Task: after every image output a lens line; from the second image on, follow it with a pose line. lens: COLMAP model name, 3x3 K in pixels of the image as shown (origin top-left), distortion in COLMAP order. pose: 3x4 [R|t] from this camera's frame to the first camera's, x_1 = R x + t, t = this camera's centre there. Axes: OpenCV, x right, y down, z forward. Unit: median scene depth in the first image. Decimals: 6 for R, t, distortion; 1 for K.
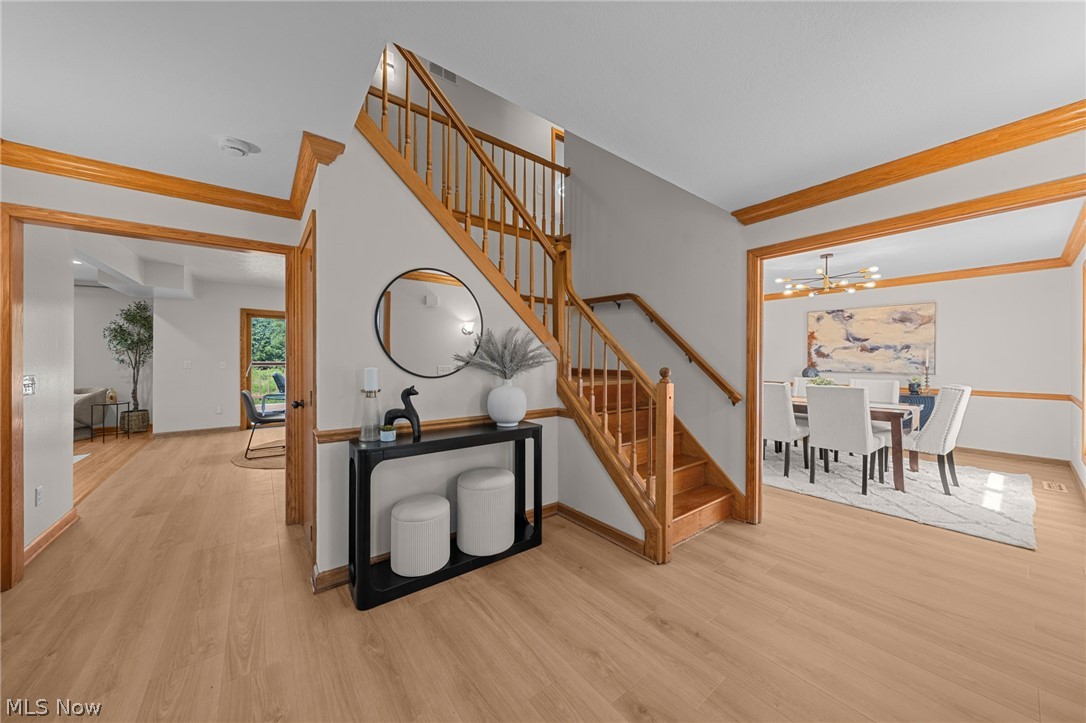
lens RADIAL K [[371.3, 0, 544.9], [0, 371.3, 359.5], [0, 0, 1]] dist [-0.000358, 0.000064]
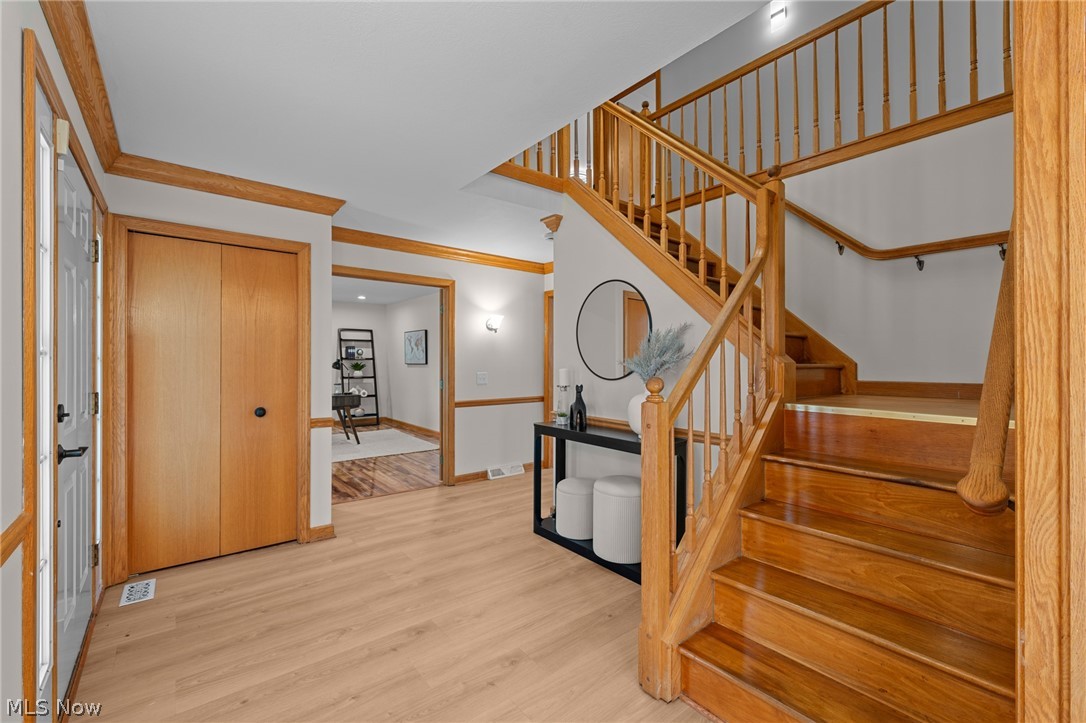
lens RADIAL K [[463.6, 0, 546.8], [0, 463.6, 361.5], [0, 0, 1]] dist [-0.000714, -0.000084]
pose [[0.017741, -0.003630, -0.999836, 1.205548], [-0.001256, 0.999993, -0.003652, 0.002224], [0.999842, 0.001320, 0.017737, 0.900916]]
